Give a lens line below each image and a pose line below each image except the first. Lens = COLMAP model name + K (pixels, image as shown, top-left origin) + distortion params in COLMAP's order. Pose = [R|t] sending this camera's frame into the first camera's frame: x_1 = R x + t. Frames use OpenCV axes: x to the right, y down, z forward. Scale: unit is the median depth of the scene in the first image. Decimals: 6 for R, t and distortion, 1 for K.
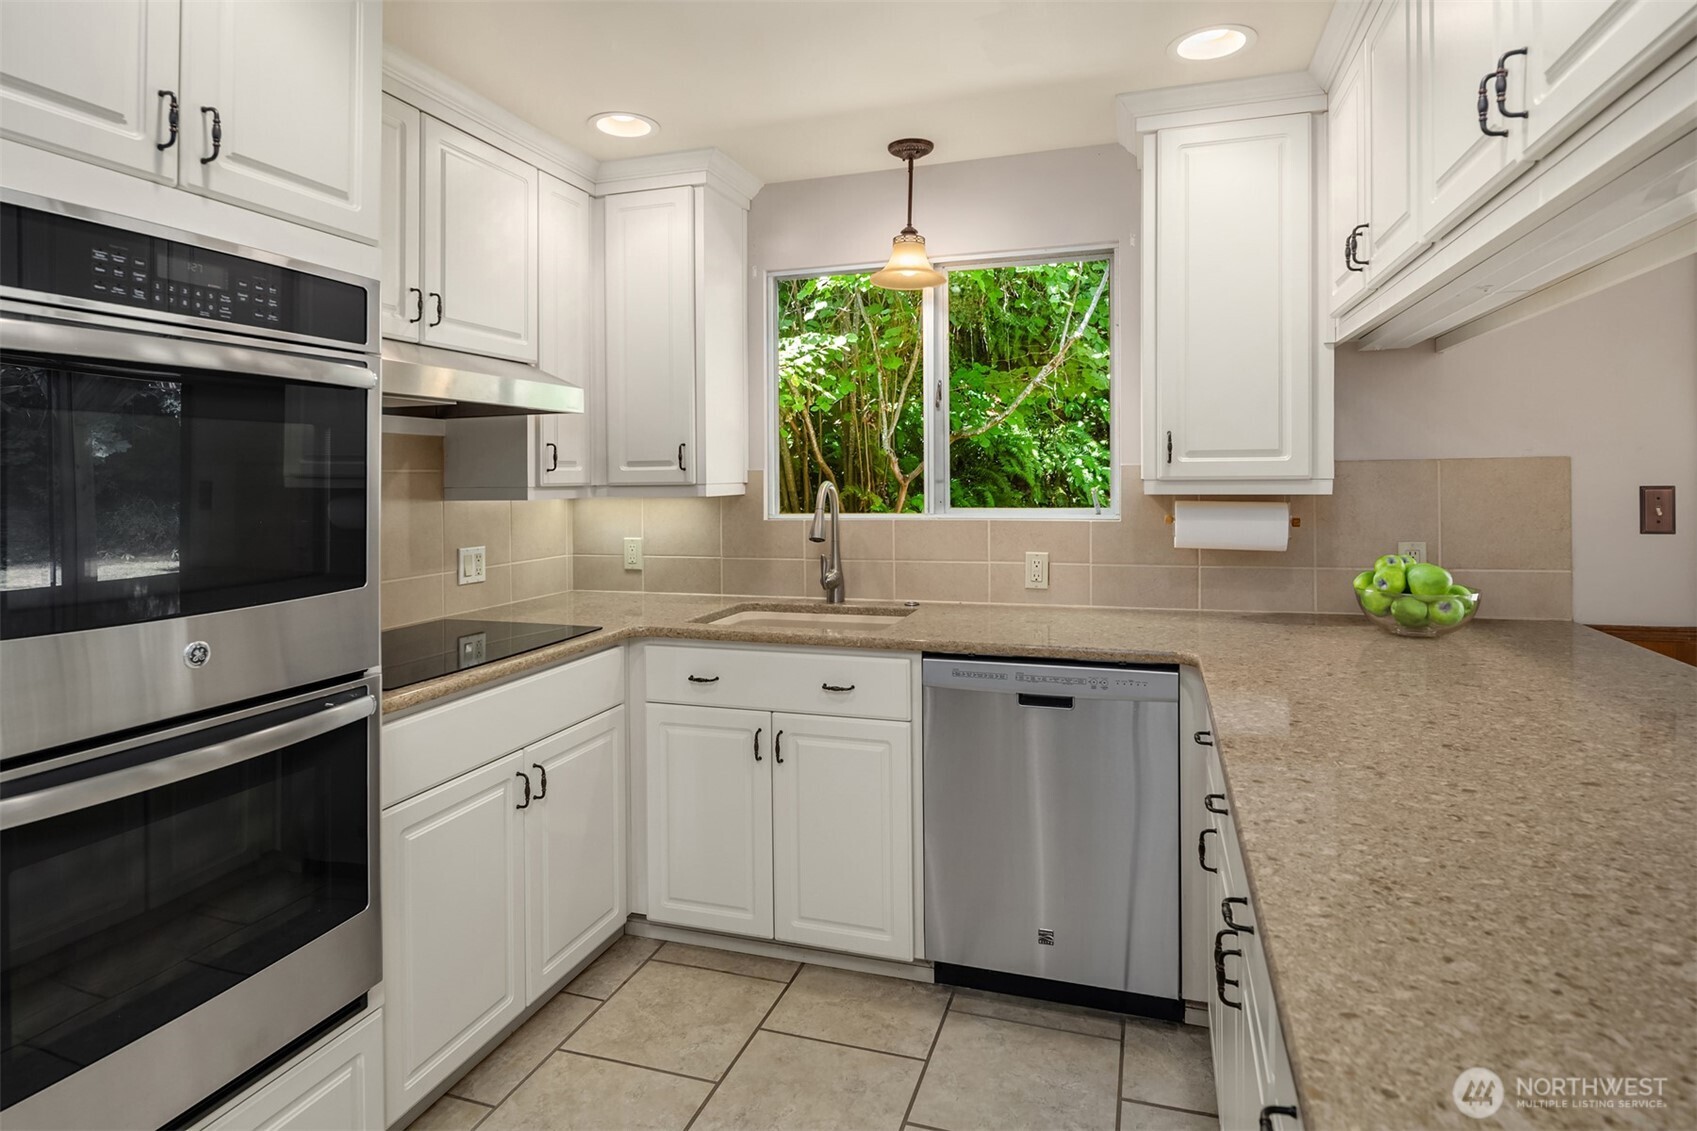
lens RADIAL K [[929.0, 0, 834.9], [0, 929.0, 492.8], [0, 0, 1]] dist [0.005373, -0.014246]
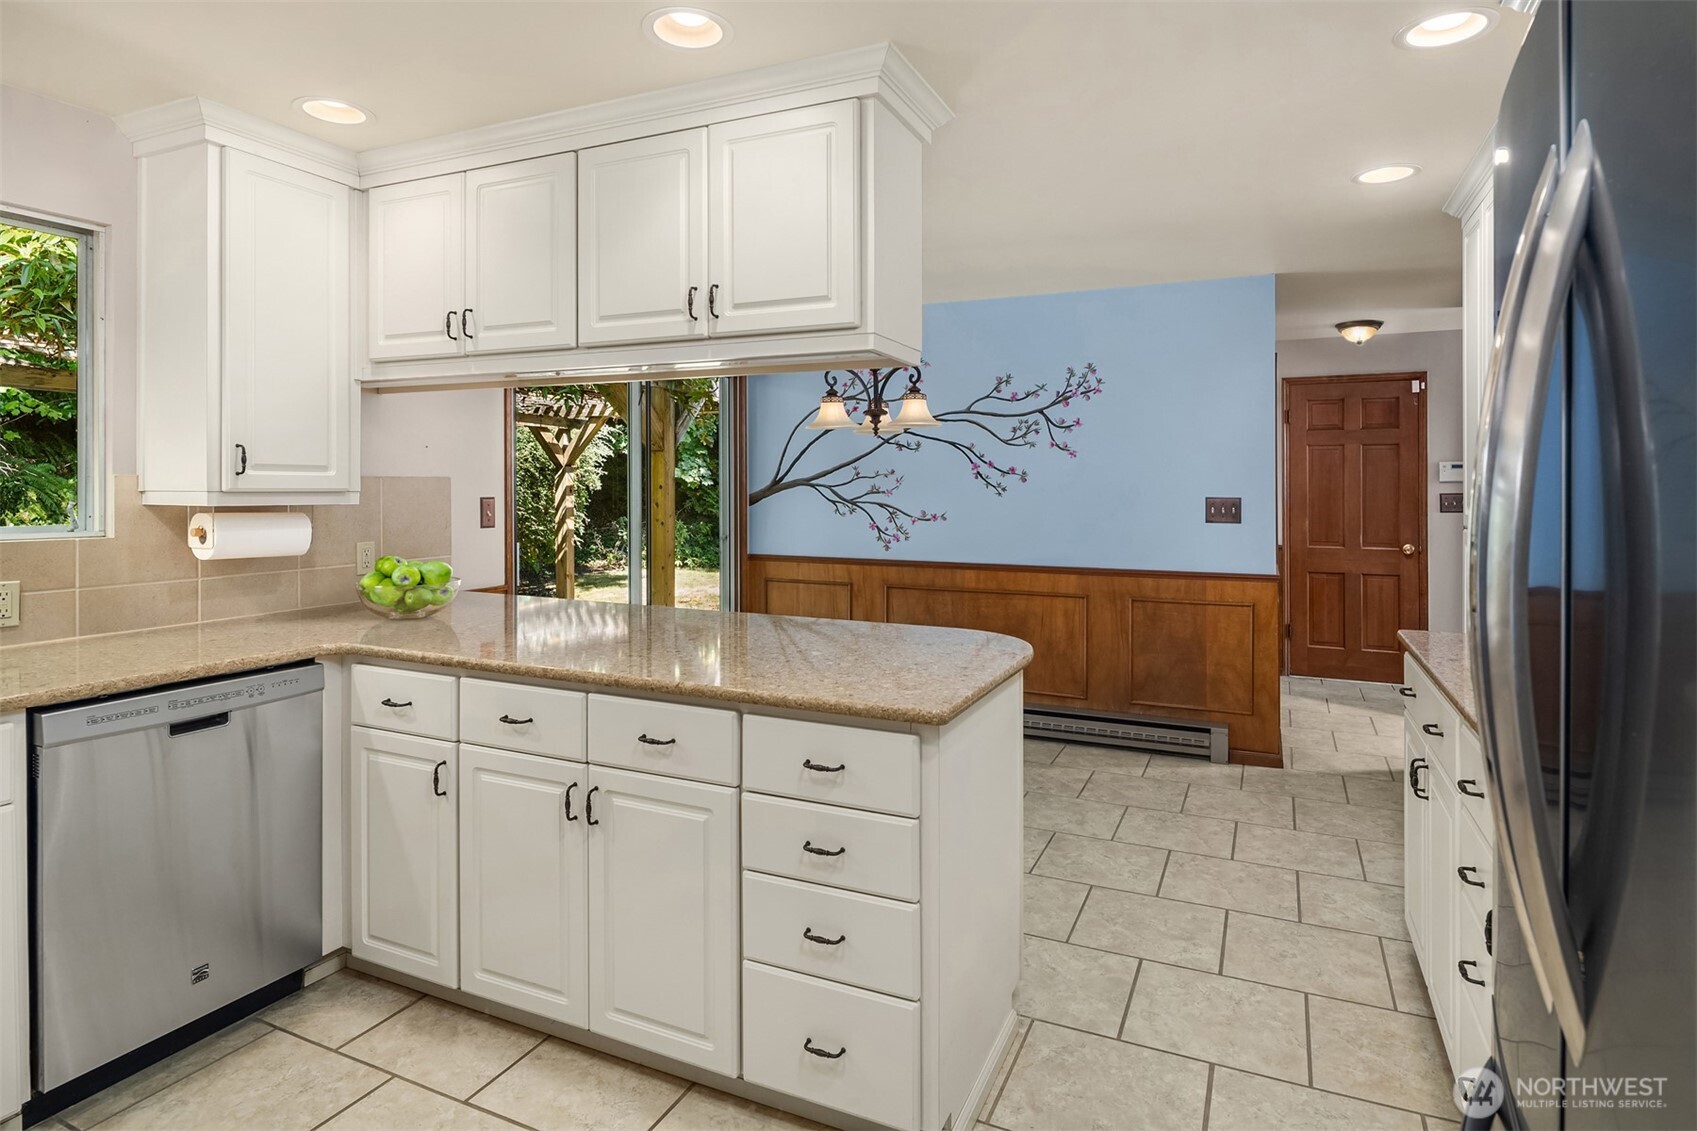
lens RADIAL K [[929.0, 0, 834.9], [0, 929.0, 492.8], [0, 0, 1]] dist [0.005373, -0.014246]
pose [[0.108667, 0.009792, 0.994030, -0.610853], [0.007827, 0.999912, -0.010706, 0.004428], [-0.994047, 0.008944, 0.108581, 0.241943]]
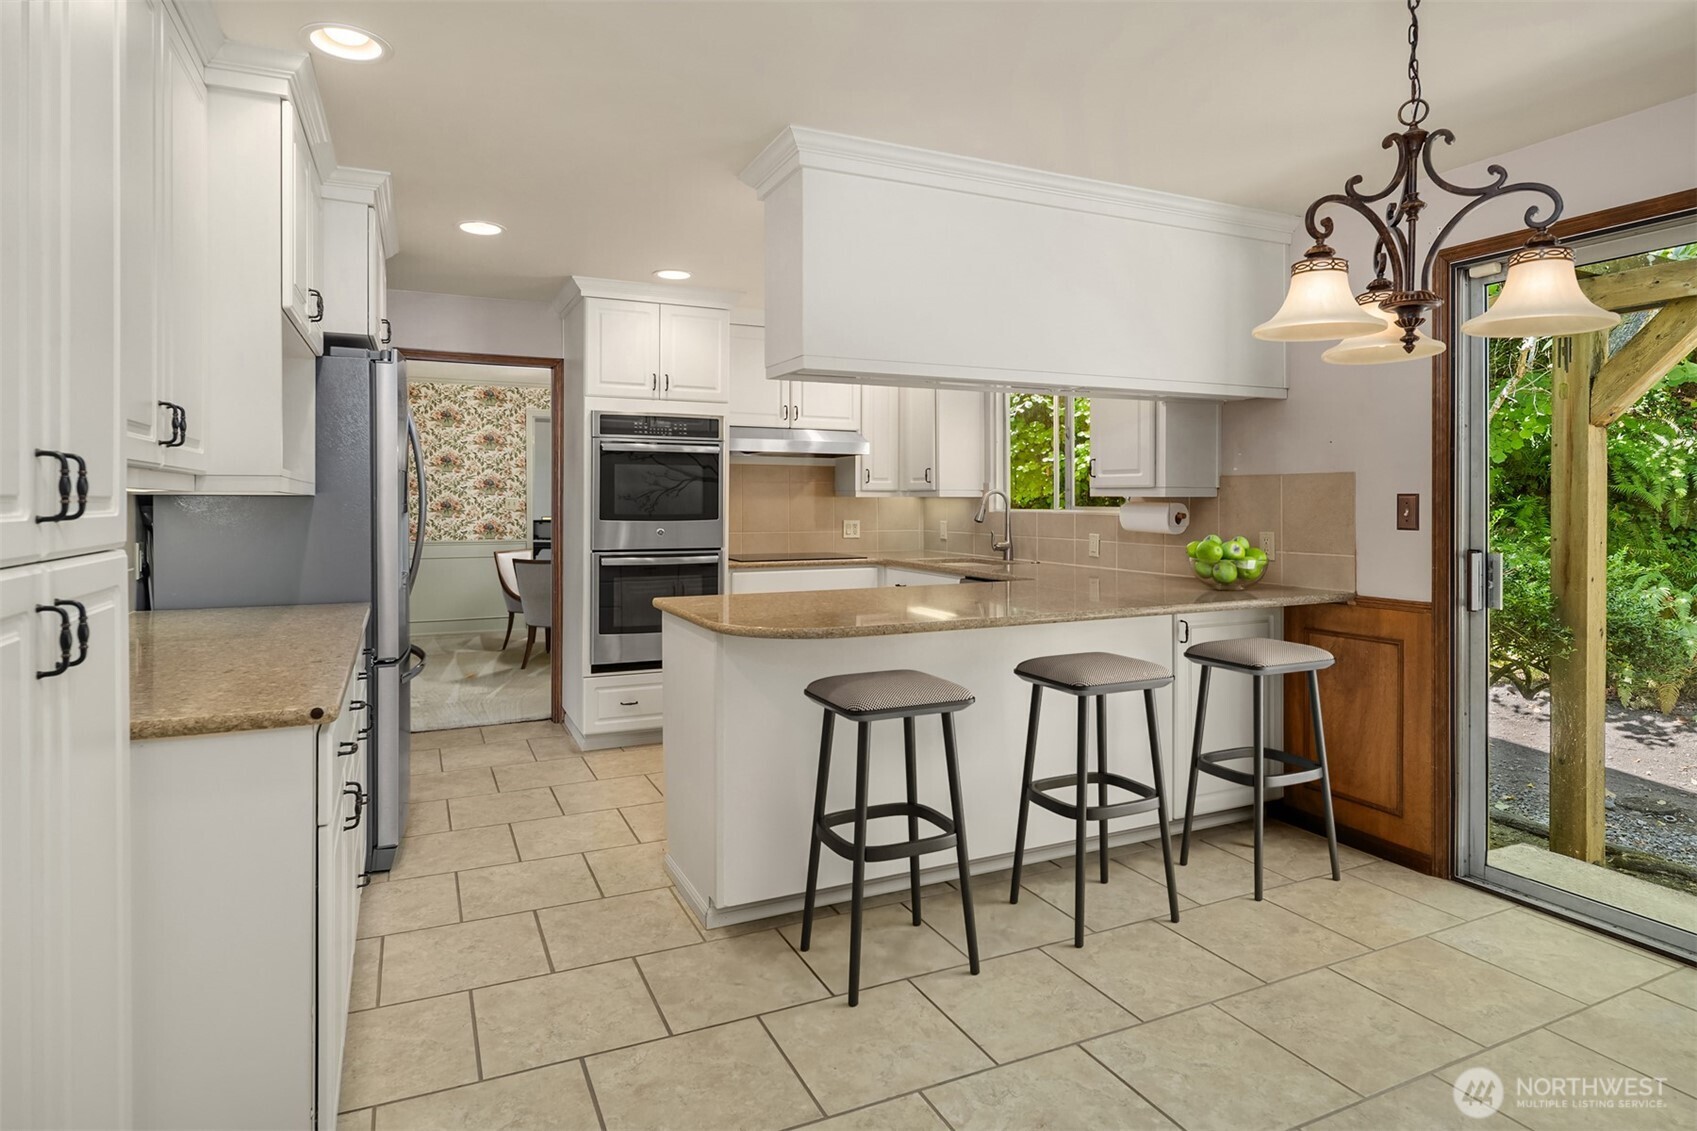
lens RADIAL K [[929.0, 0, 834.9], [0, 929.0, 492.8], [0, 0, 1]] dist [0.005373, -0.014246]
pose [[0.686751, 0.009000, -0.726837, 1.331461], [-0.022826, 0.999697, -0.009189, 0.022132], [0.726534, 0.022901, 0.686749, -0.529422]]
